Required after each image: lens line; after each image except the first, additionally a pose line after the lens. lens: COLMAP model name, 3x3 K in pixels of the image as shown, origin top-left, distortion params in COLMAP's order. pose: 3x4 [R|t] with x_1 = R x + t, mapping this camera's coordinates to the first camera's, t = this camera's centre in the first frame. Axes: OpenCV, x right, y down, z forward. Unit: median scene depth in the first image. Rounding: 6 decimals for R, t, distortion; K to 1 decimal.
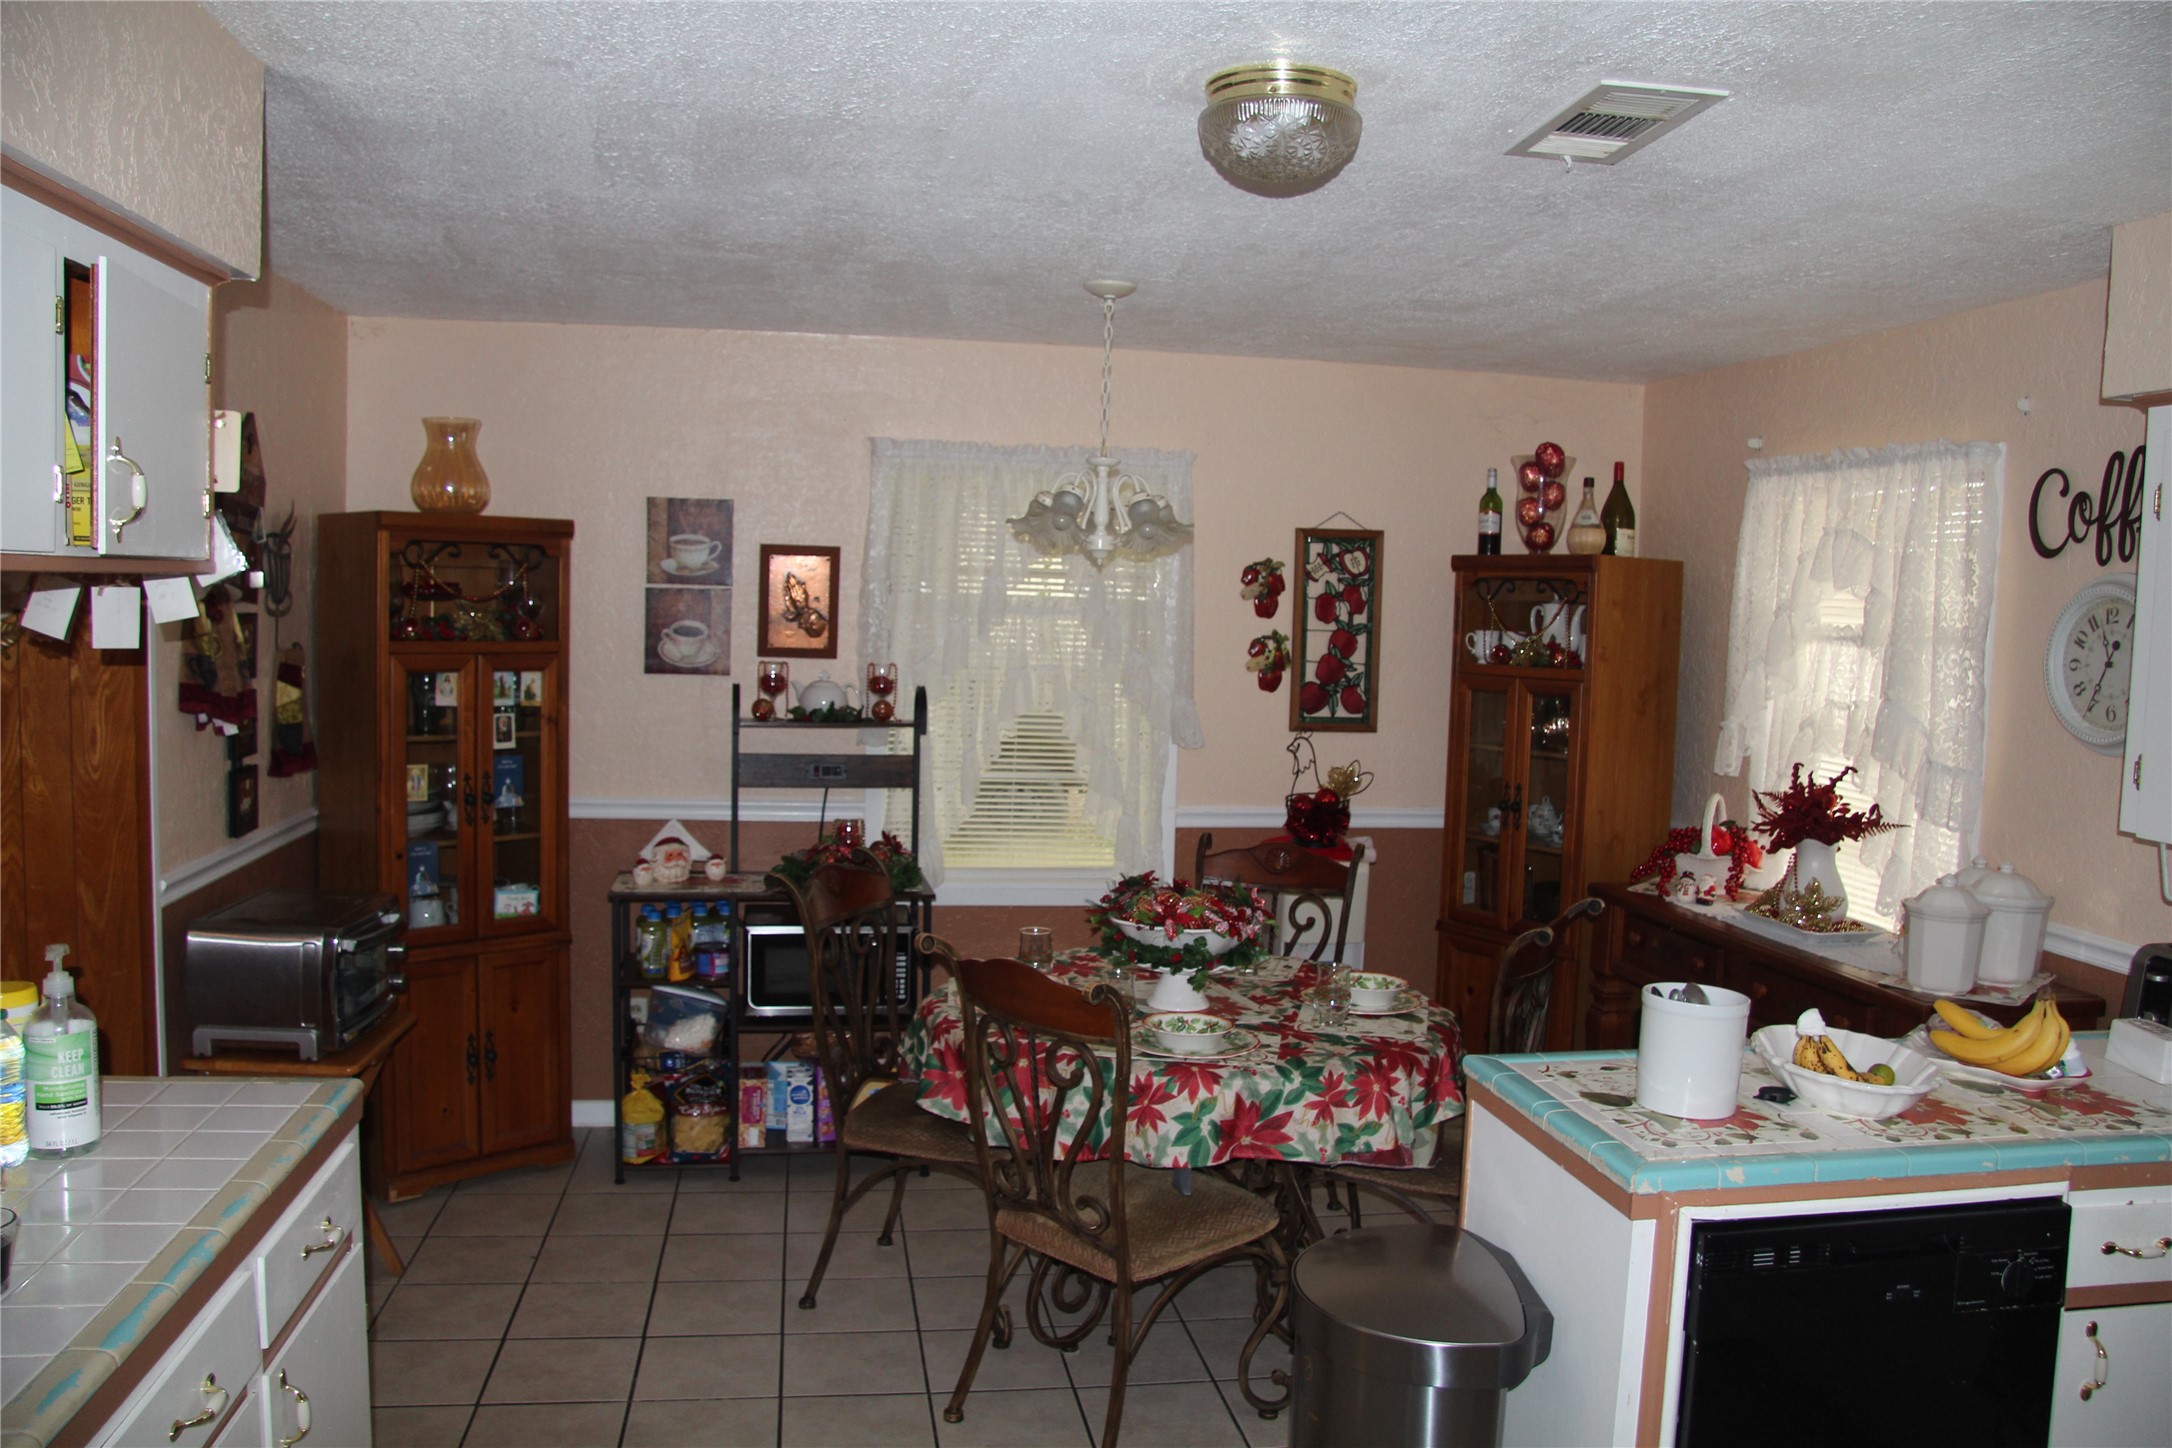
lens RADIAL K [[1688.5, 0, 1086.0], [0, 1688.5, 724.0], [0, 0, 1]] dist [-0.002554, -0.000715]
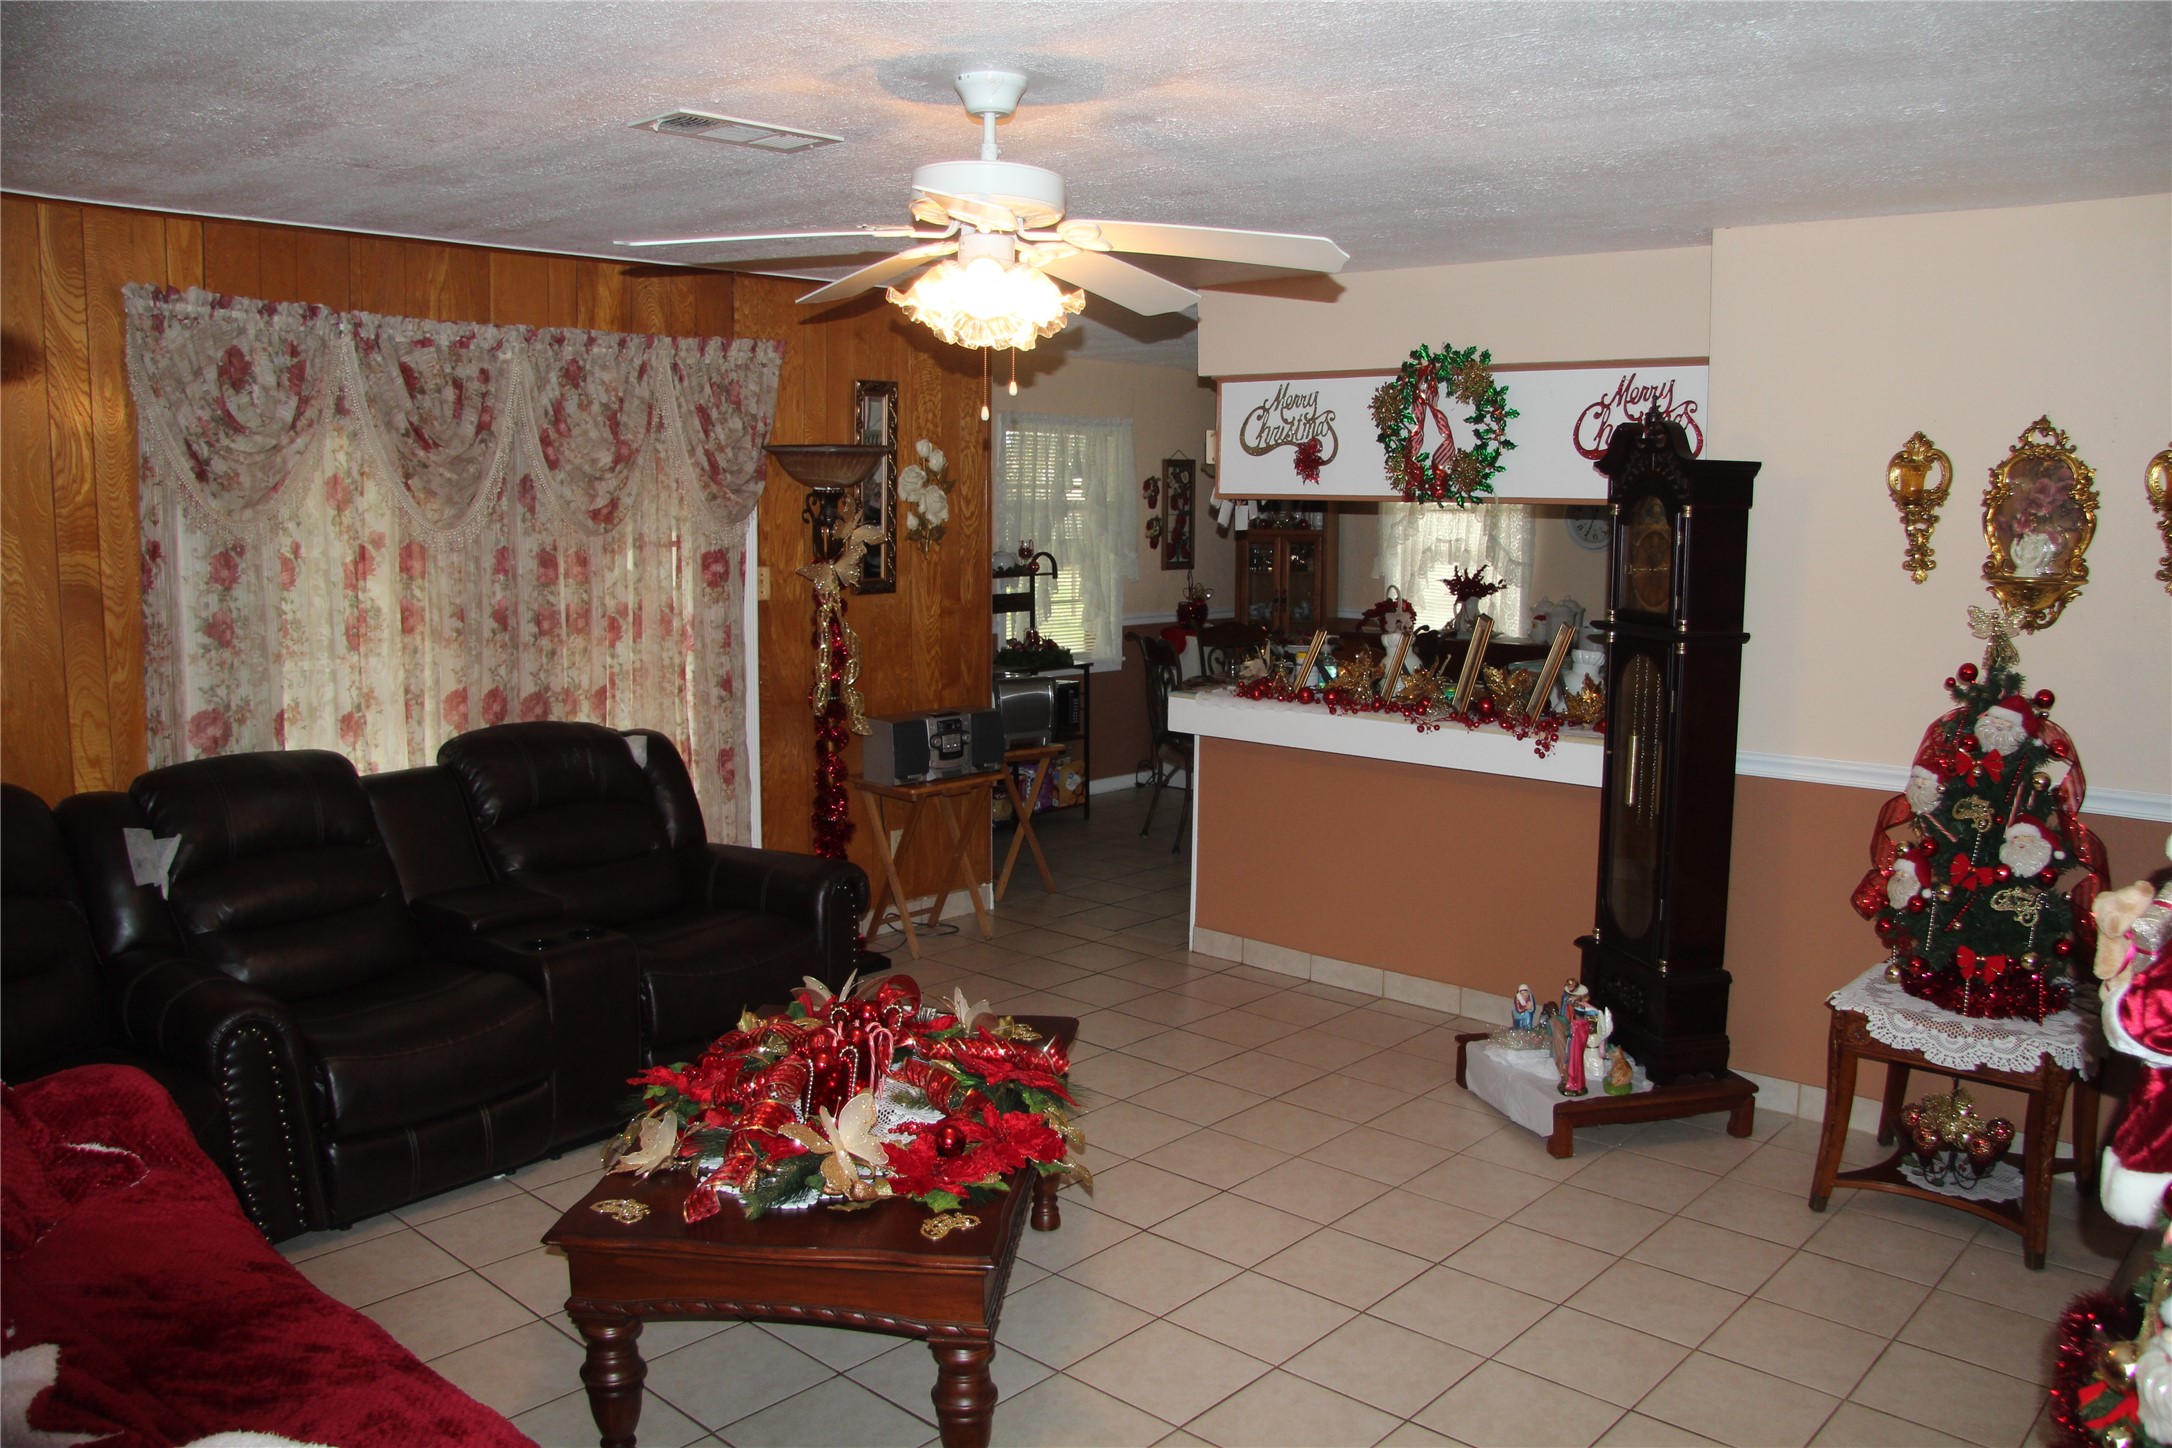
lens RADIAL K [[1688.5, 0, 1086.0], [0, 1688.5, 724.0], [0, 0, 1]] dist [-0.002554, -0.000715]
pose [[0.785152, -0.104267, 0.610463, -1.100231], [0.060033, 0.993897, 0.092545, -0.004151], [-0.616387, -0.036014, 0.786619, -0.413031]]
